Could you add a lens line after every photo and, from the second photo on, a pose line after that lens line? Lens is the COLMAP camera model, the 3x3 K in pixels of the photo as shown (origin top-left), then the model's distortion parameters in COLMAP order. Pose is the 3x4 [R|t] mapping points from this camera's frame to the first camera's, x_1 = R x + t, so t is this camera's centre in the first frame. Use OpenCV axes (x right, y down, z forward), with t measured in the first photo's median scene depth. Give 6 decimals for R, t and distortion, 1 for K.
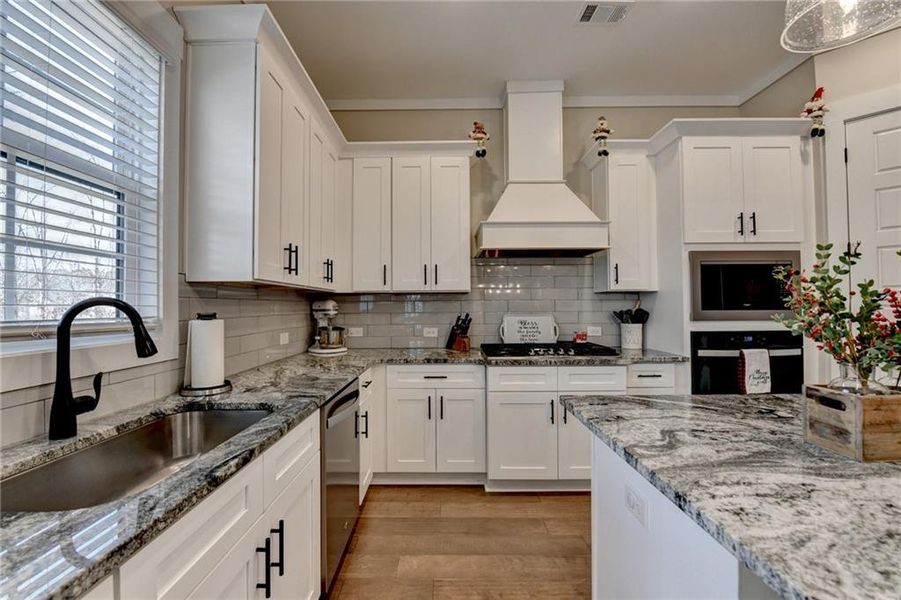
lens RADIAL K [[371.0, 0, 440.6], [0, 371.0, 301.9], [0, 0, 1]] dist [-0.015742, -0.000927]
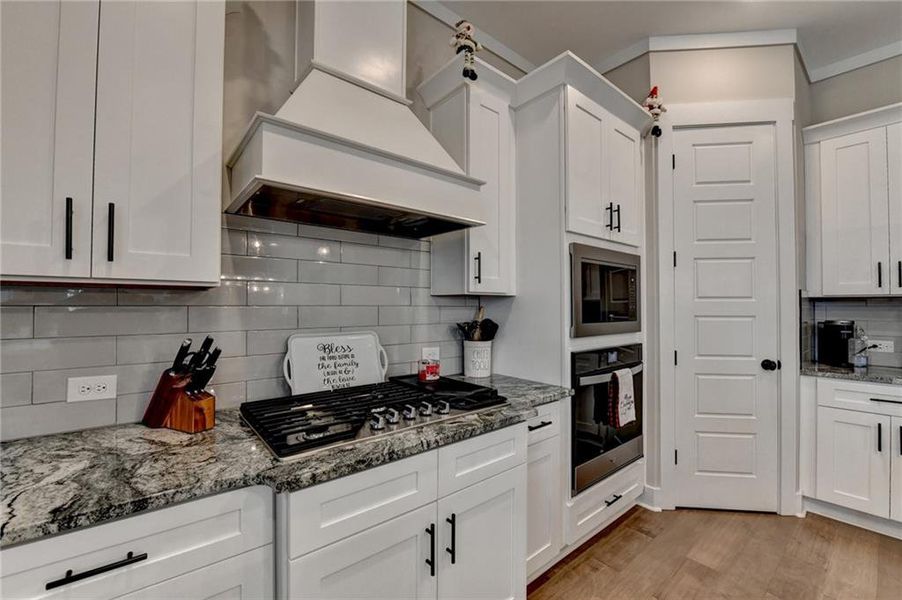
lens RADIAL K [[371.4, 0, 441.1], [0, 371.4, 302.0], [0, 0, 1]] dist [-0.015742, -0.000927]
pose [[0.767643, 0.014419, 0.640715, 0.006973], [-0.013680, 0.999888, -0.006113, -0.011032], [-0.640731, -0.004072, 0.767754, 0.547419]]
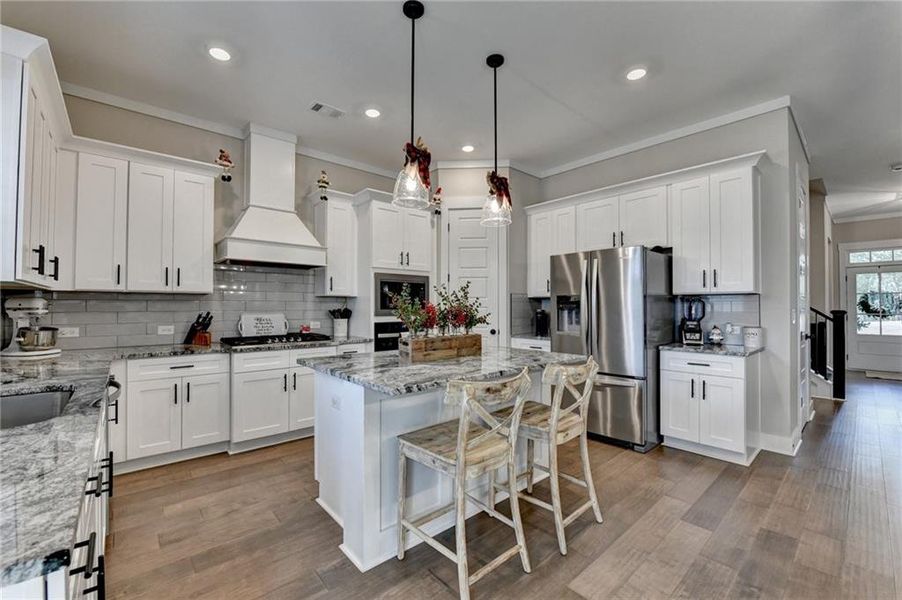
lens RADIAL K [[371.4, 0, 441.1], [0, 371.4, 302.0], [0, 0, 1]] dist [-0.015742, -0.000927]
pose [[0.746847, 0.014741, 0.664832, -0.160602], [-0.014947, 0.999874, -0.005379, -0.005235], [-0.664828, -0.005920, 0.746973, -0.358630]]
